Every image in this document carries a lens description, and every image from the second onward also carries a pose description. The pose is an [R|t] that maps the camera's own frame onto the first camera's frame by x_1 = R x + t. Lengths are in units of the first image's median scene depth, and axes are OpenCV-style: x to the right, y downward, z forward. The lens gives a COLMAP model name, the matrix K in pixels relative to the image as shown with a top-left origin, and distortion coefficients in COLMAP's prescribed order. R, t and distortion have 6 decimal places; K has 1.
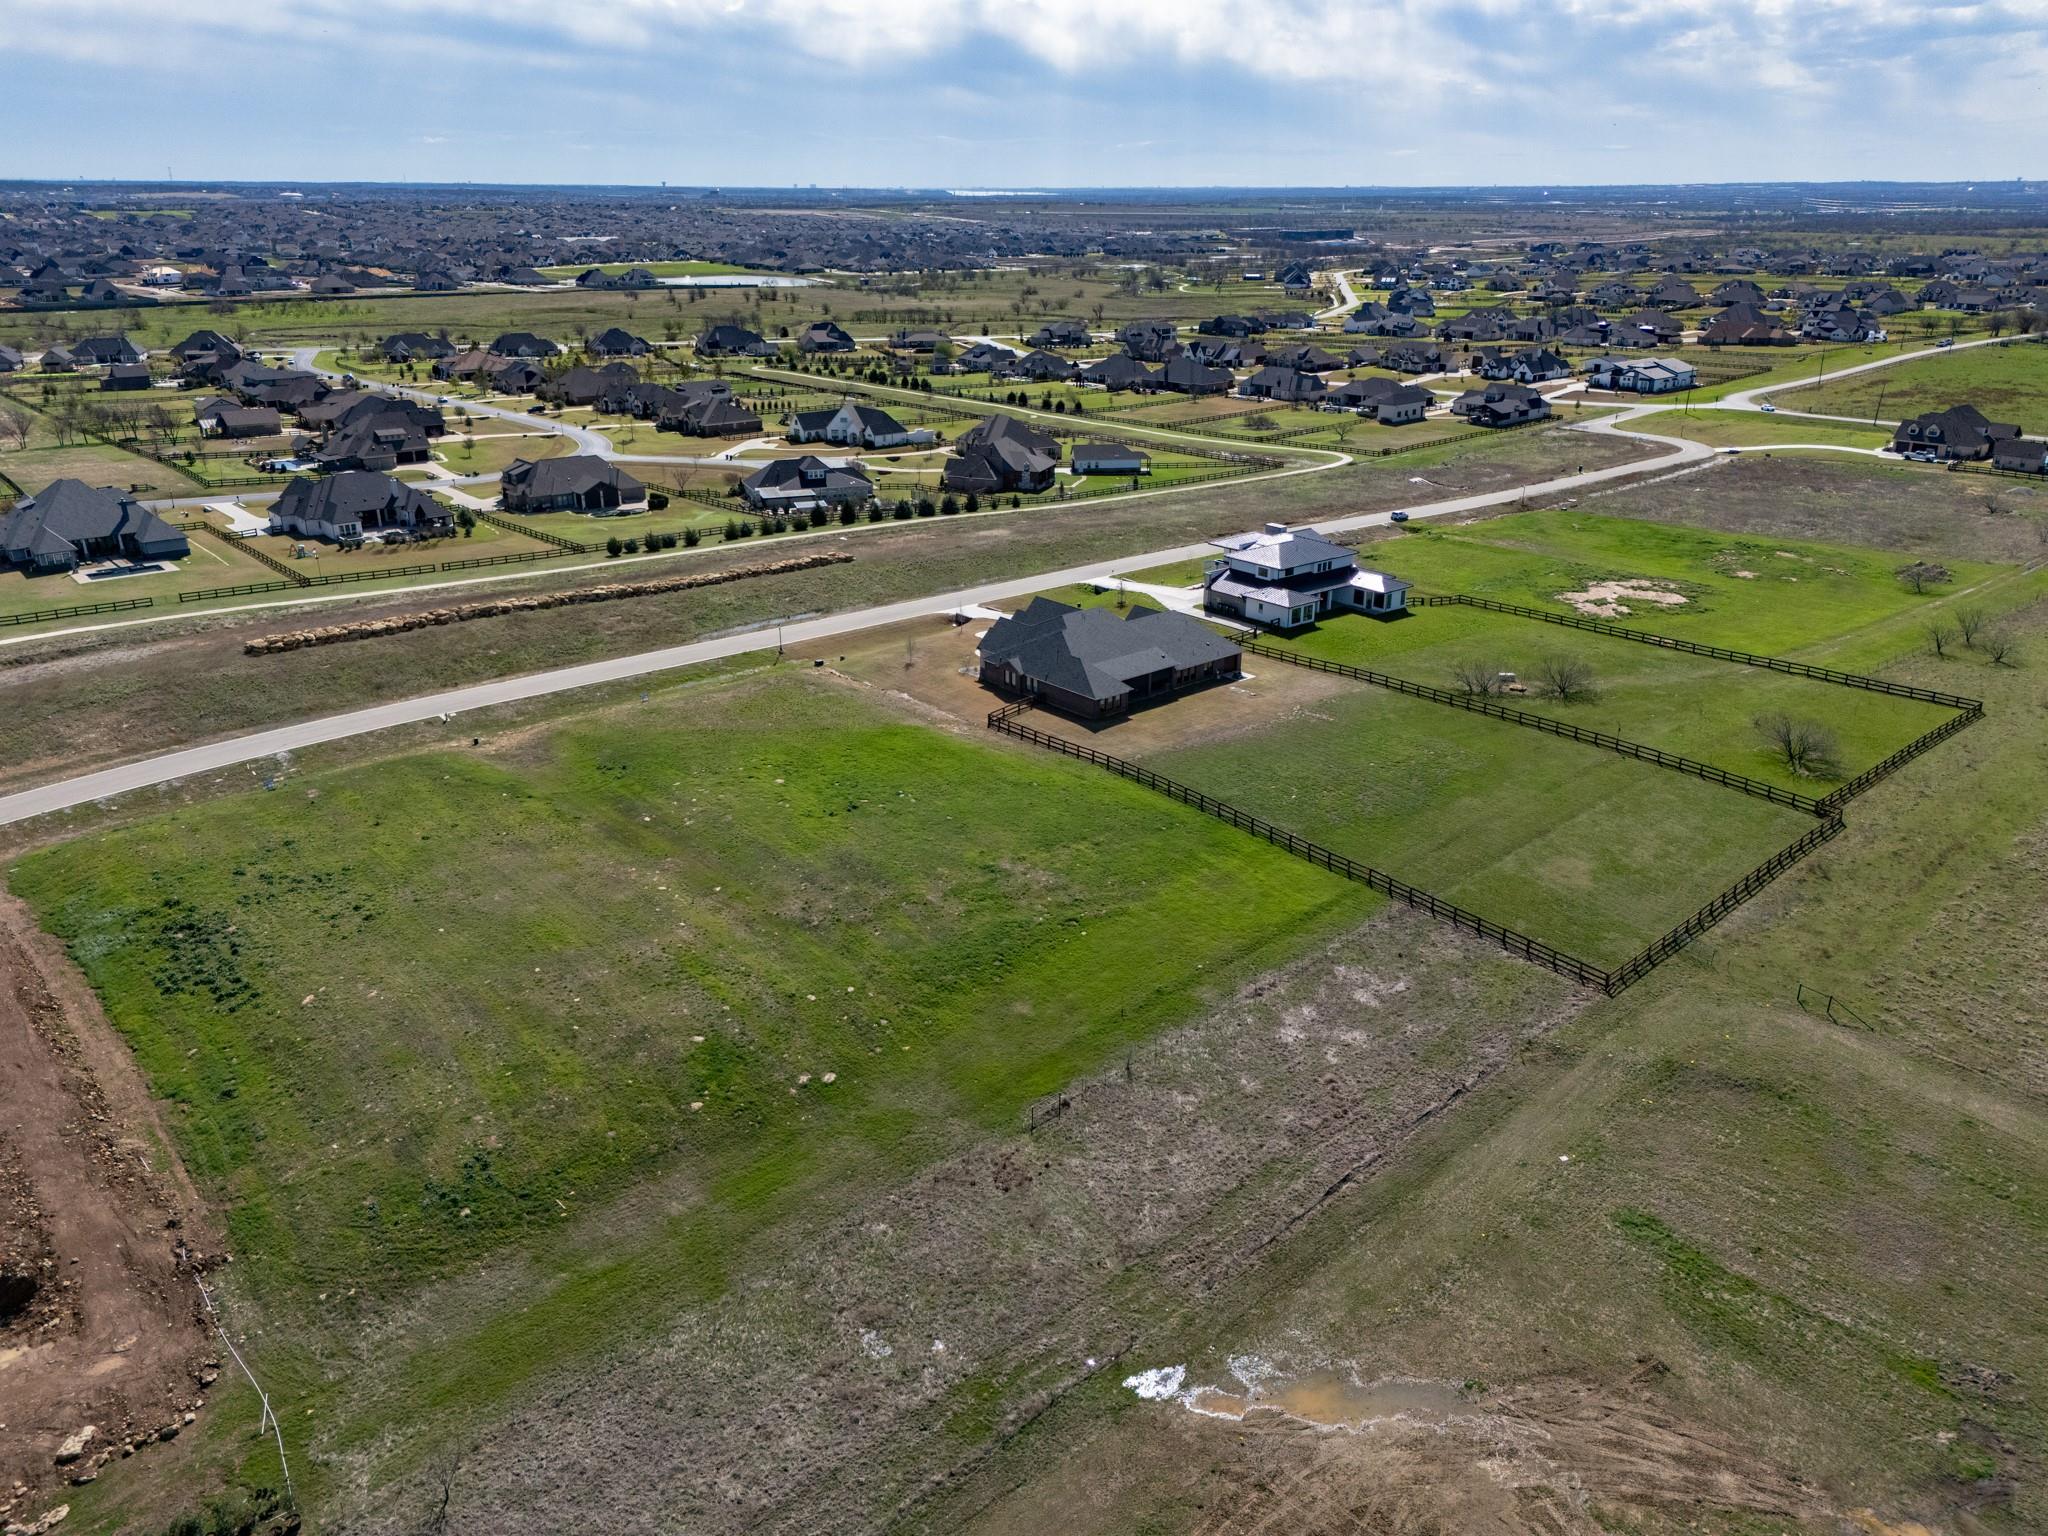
lens RADIAL K [[1503.8, 0, 1038.9], [0, 1503.8, 751.2], [0, 0, 1]] dist [0.067145, -0.055687]
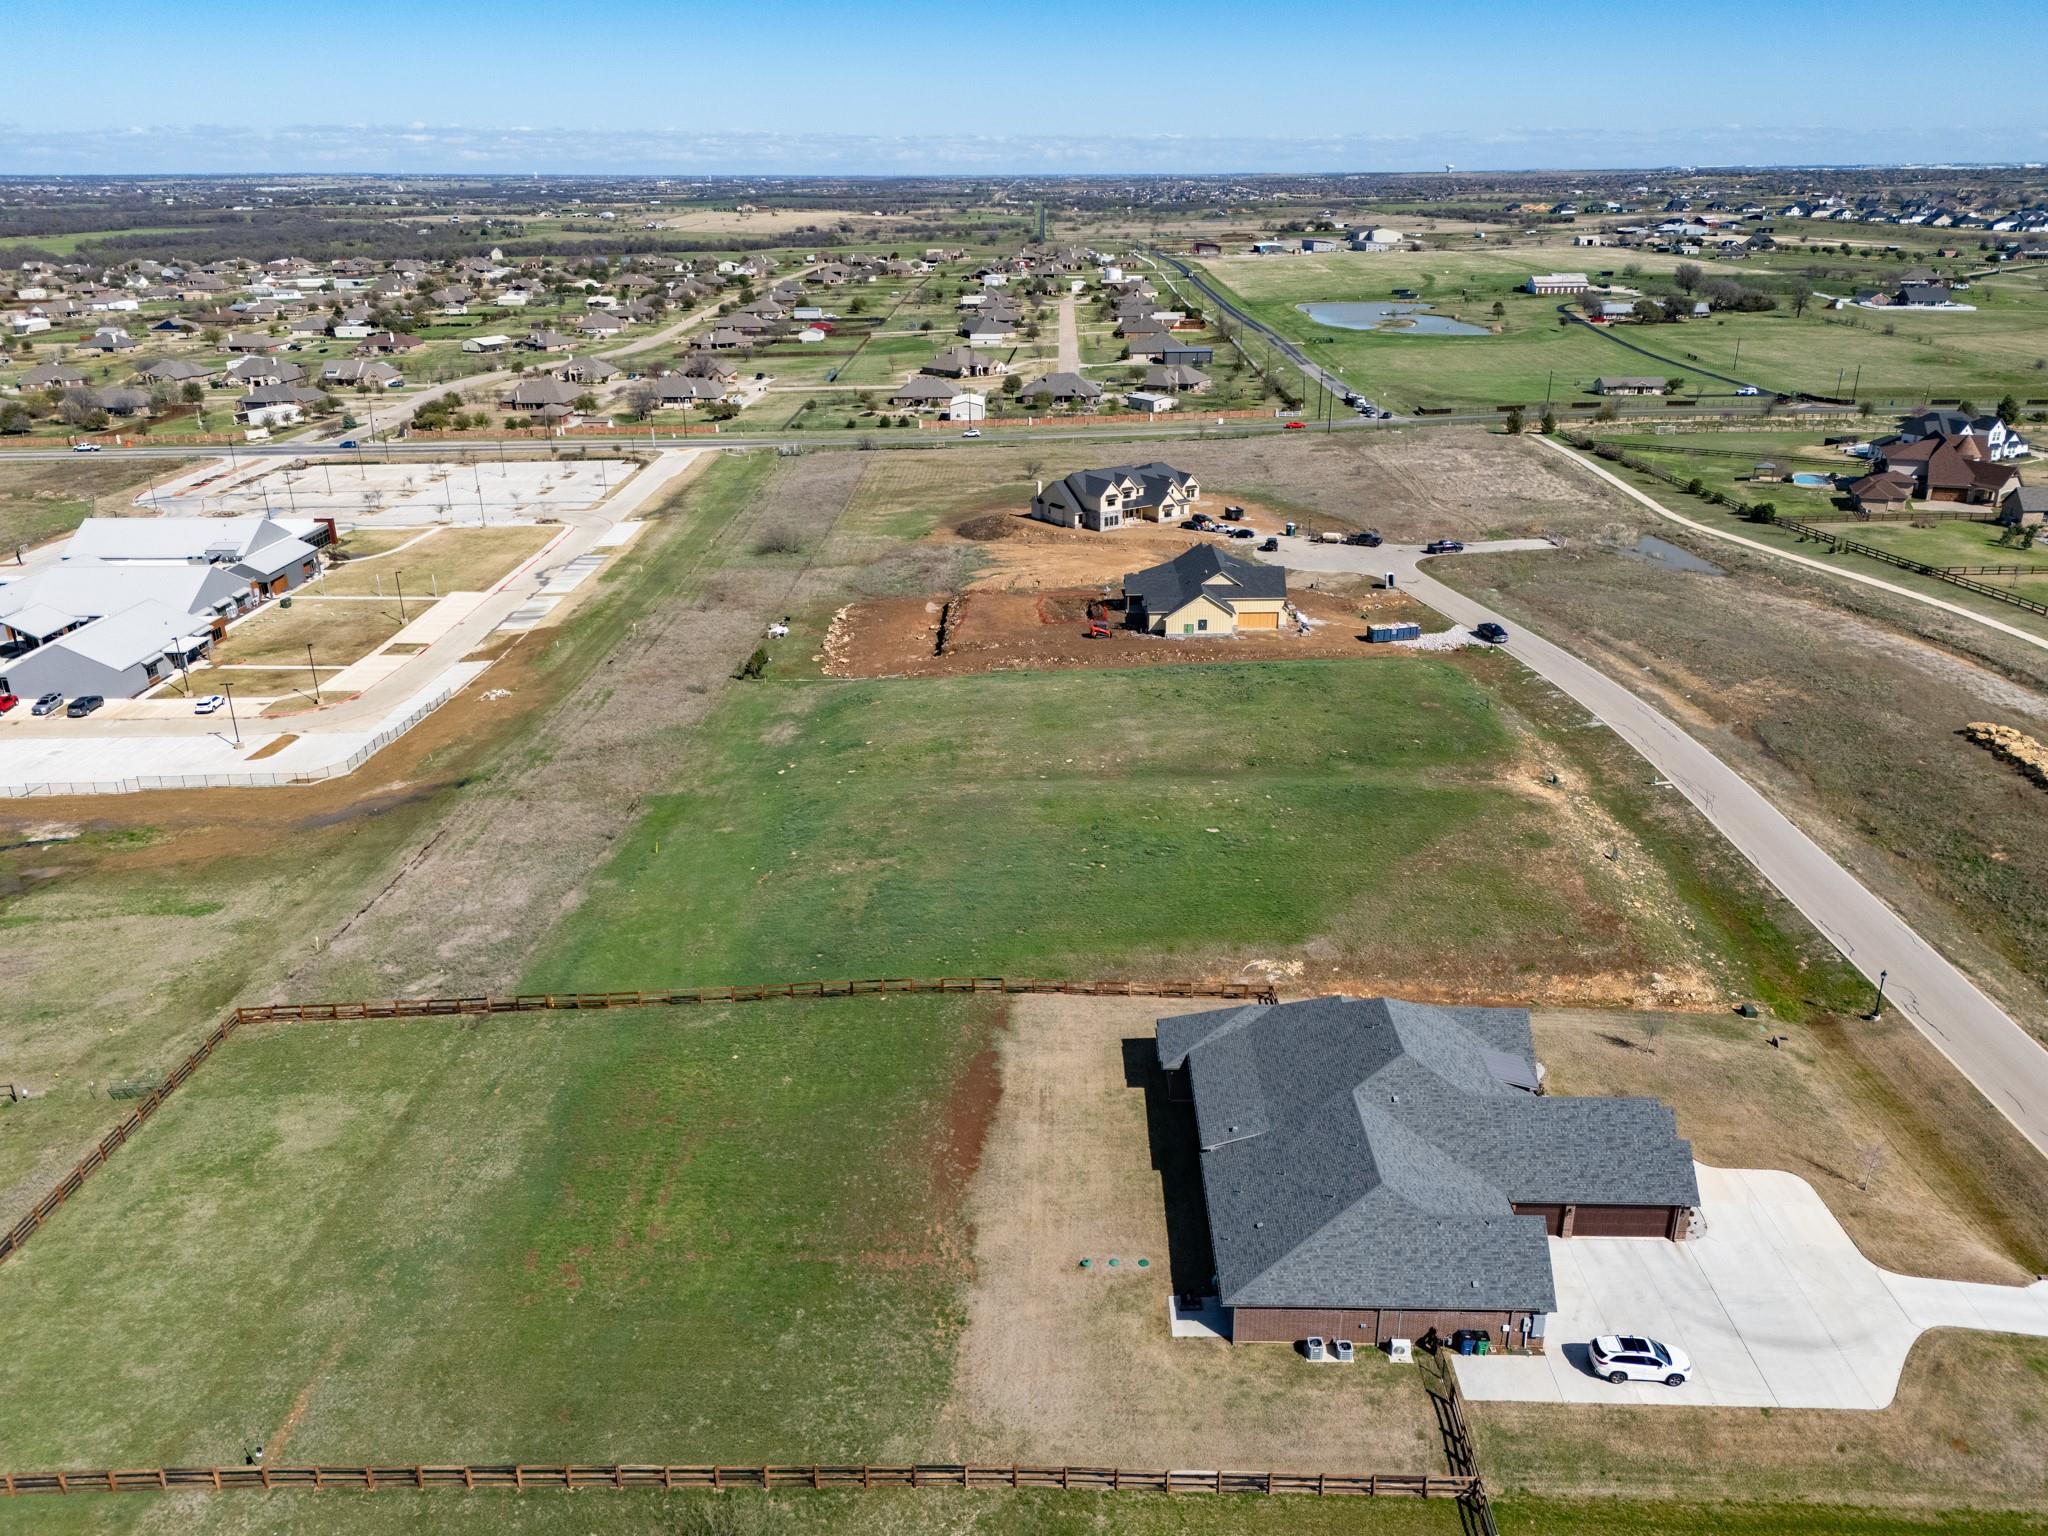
lens RADIAL K [[1503.8, 0, 1037.1], [0, 1503.8, 761.4], [0, 0, 1]] dist [0.067145, -0.055687]
pose [[-0.669857, 0.272024, -0.690865, 0.444621], [-0.255477, 0.789213, 0.558457, -0.427264], [0.697153, 0.550587, -0.459164, 1.149455]]
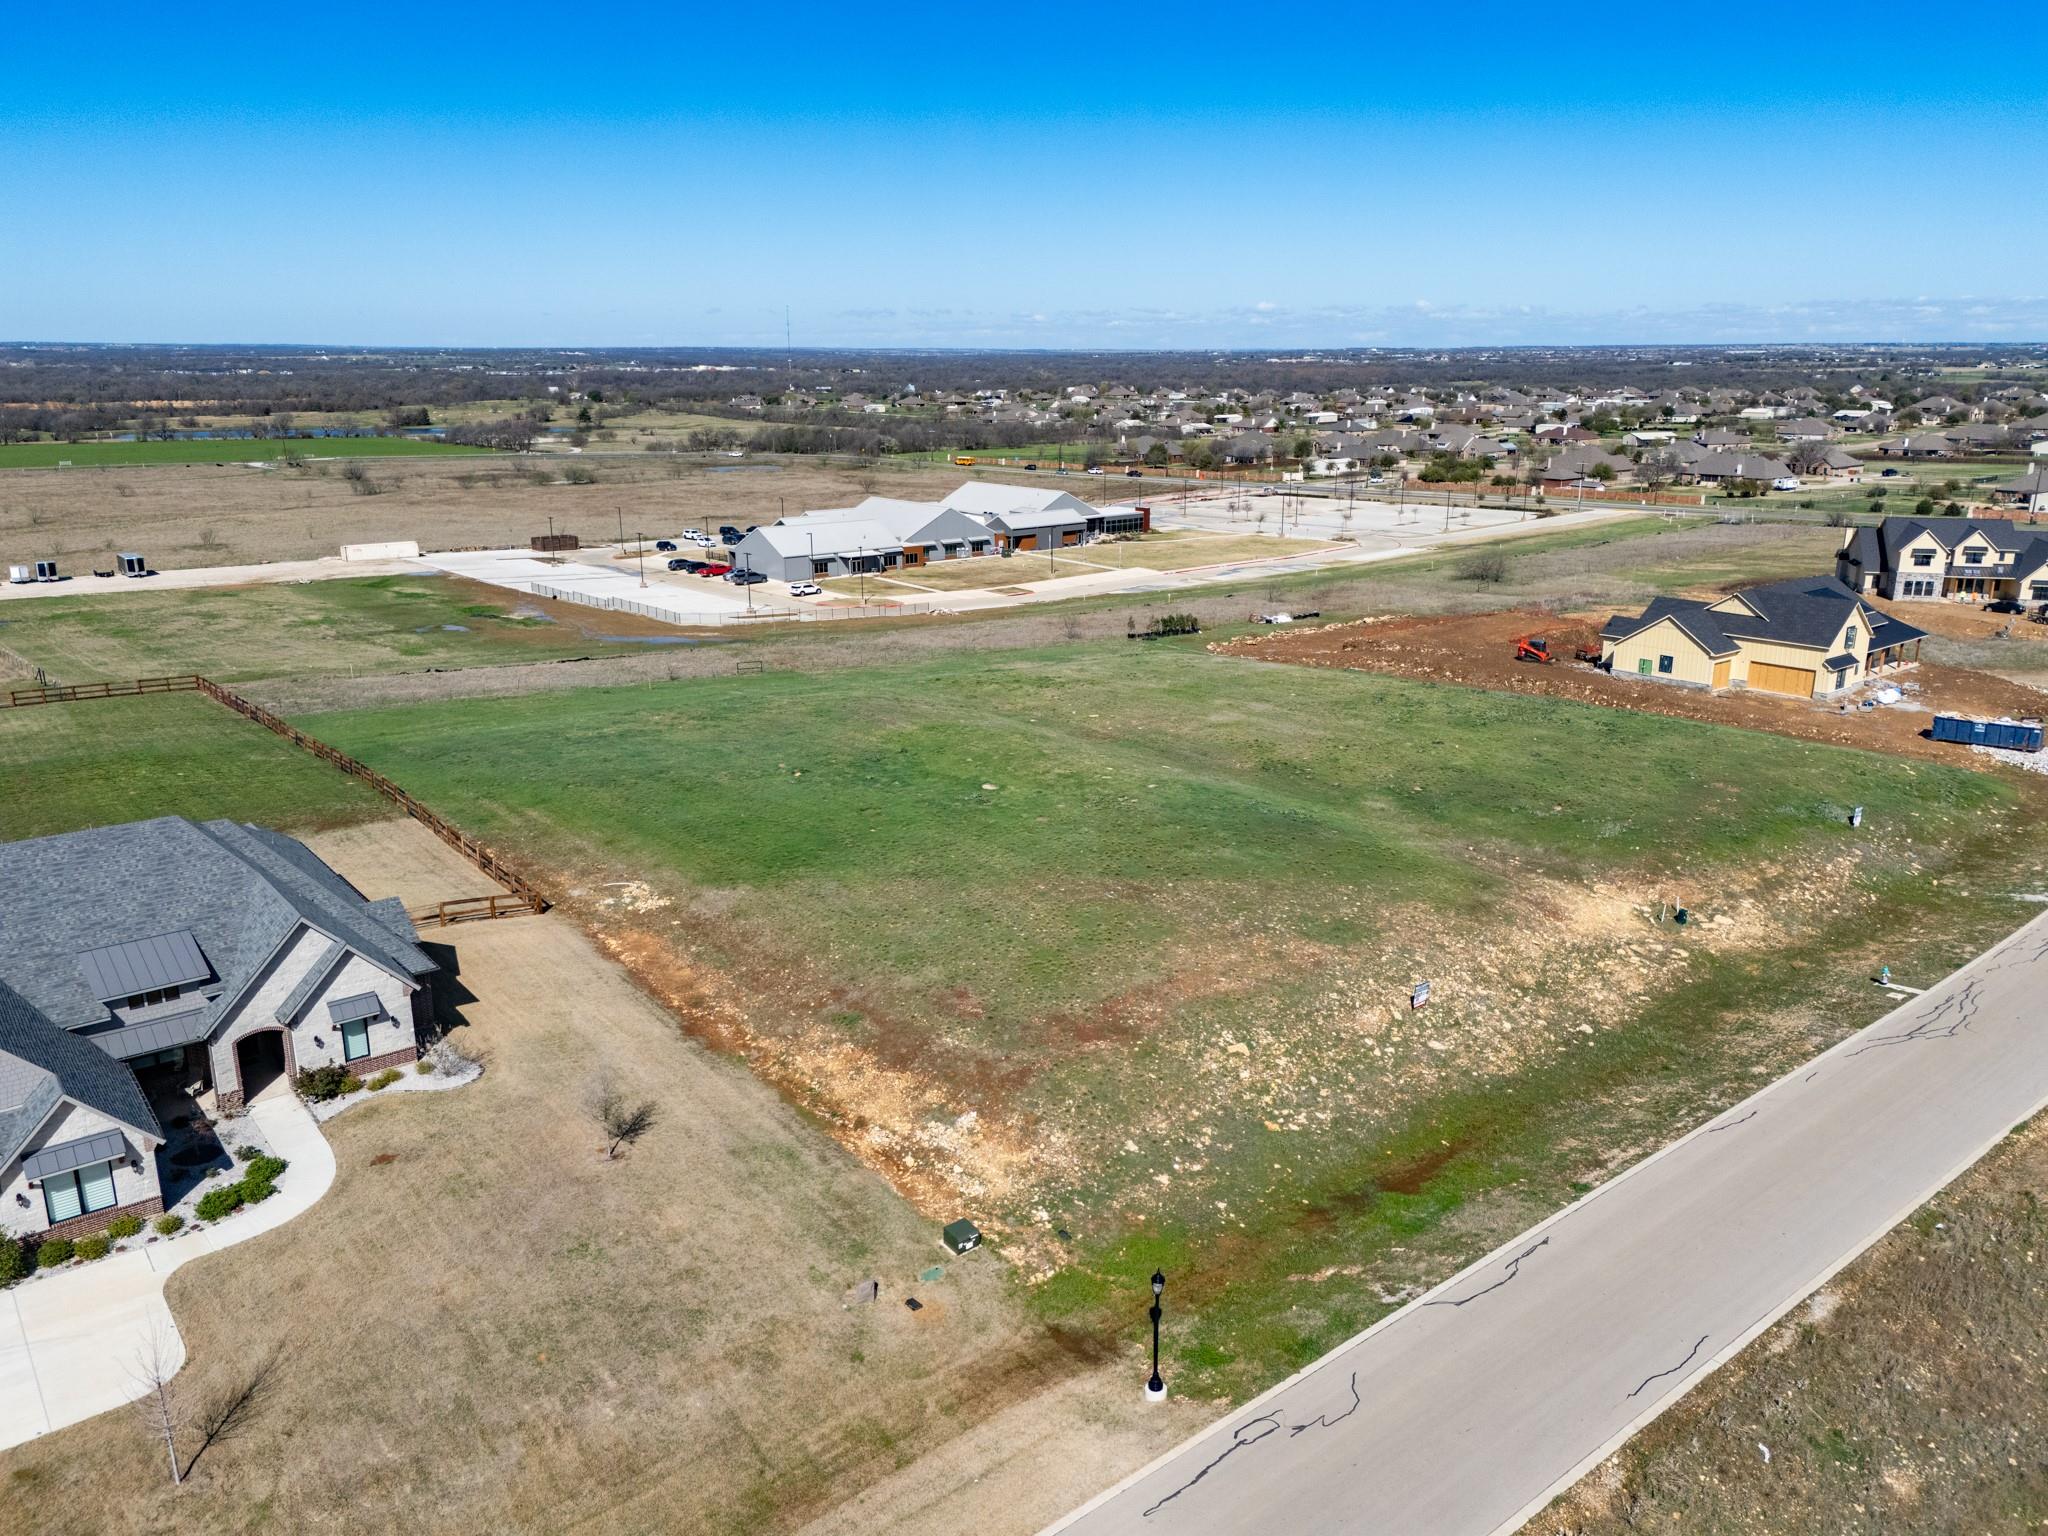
lens RADIAL K [[1503.8, 0, 1036.8], [0, 1503.8, 772.6], [0, 0, 1]] dist [0.067145, -0.055687]
pose [[-0.999209, -0.011034, 0.038213, -0.188249], [0.013654, 0.807206, 0.590112, -0.299605], [-0.037357, 0.590167, -0.806417, 1.296344]]
